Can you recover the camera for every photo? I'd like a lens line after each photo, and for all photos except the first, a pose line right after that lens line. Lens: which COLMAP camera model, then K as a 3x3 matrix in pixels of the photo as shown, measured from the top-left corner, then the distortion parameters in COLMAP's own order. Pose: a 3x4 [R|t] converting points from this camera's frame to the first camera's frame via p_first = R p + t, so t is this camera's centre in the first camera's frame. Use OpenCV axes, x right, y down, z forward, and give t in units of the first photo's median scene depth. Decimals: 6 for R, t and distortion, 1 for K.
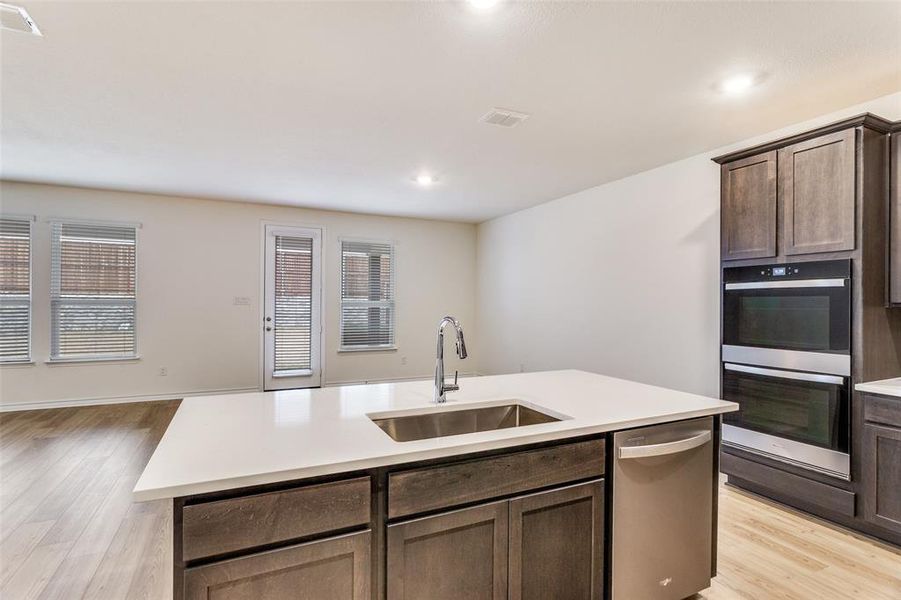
lens RADIAL K [[450.5, 0, 451.1], [0, 450.5, 302.9], [0, 0, 1]] dist [-0.000496, -0.000988]
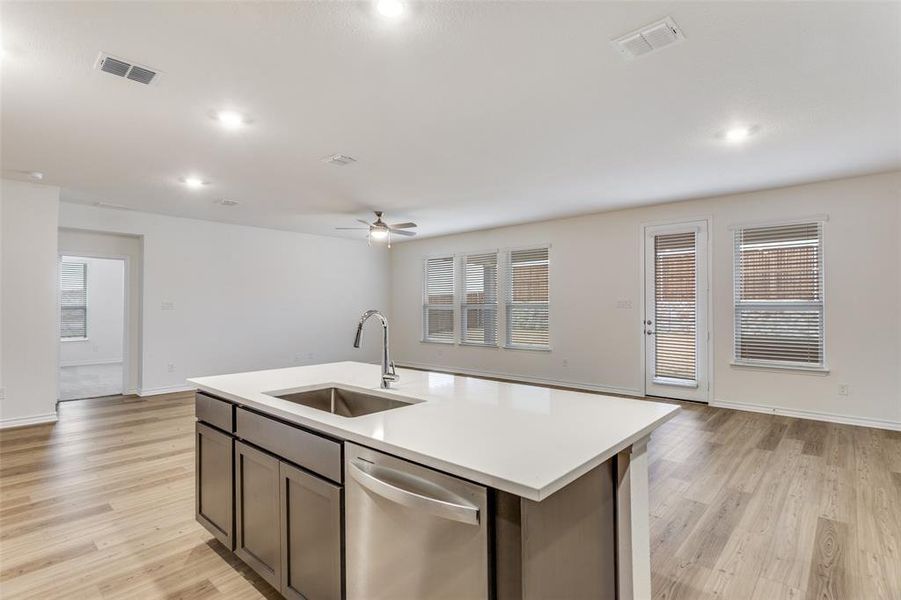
lens RADIAL K [[450.5, 0, 451.1], [0, 450.5, 302.9], [0, 0, 1]] dist [-0.000496, -0.000988]
pose [[0.393236, -0.015168, -0.919313, 0.724541], [0.001585, 0.999874, -0.015820, 0.018352], [0.919436, 0.004764, 0.393210, 0.486937]]
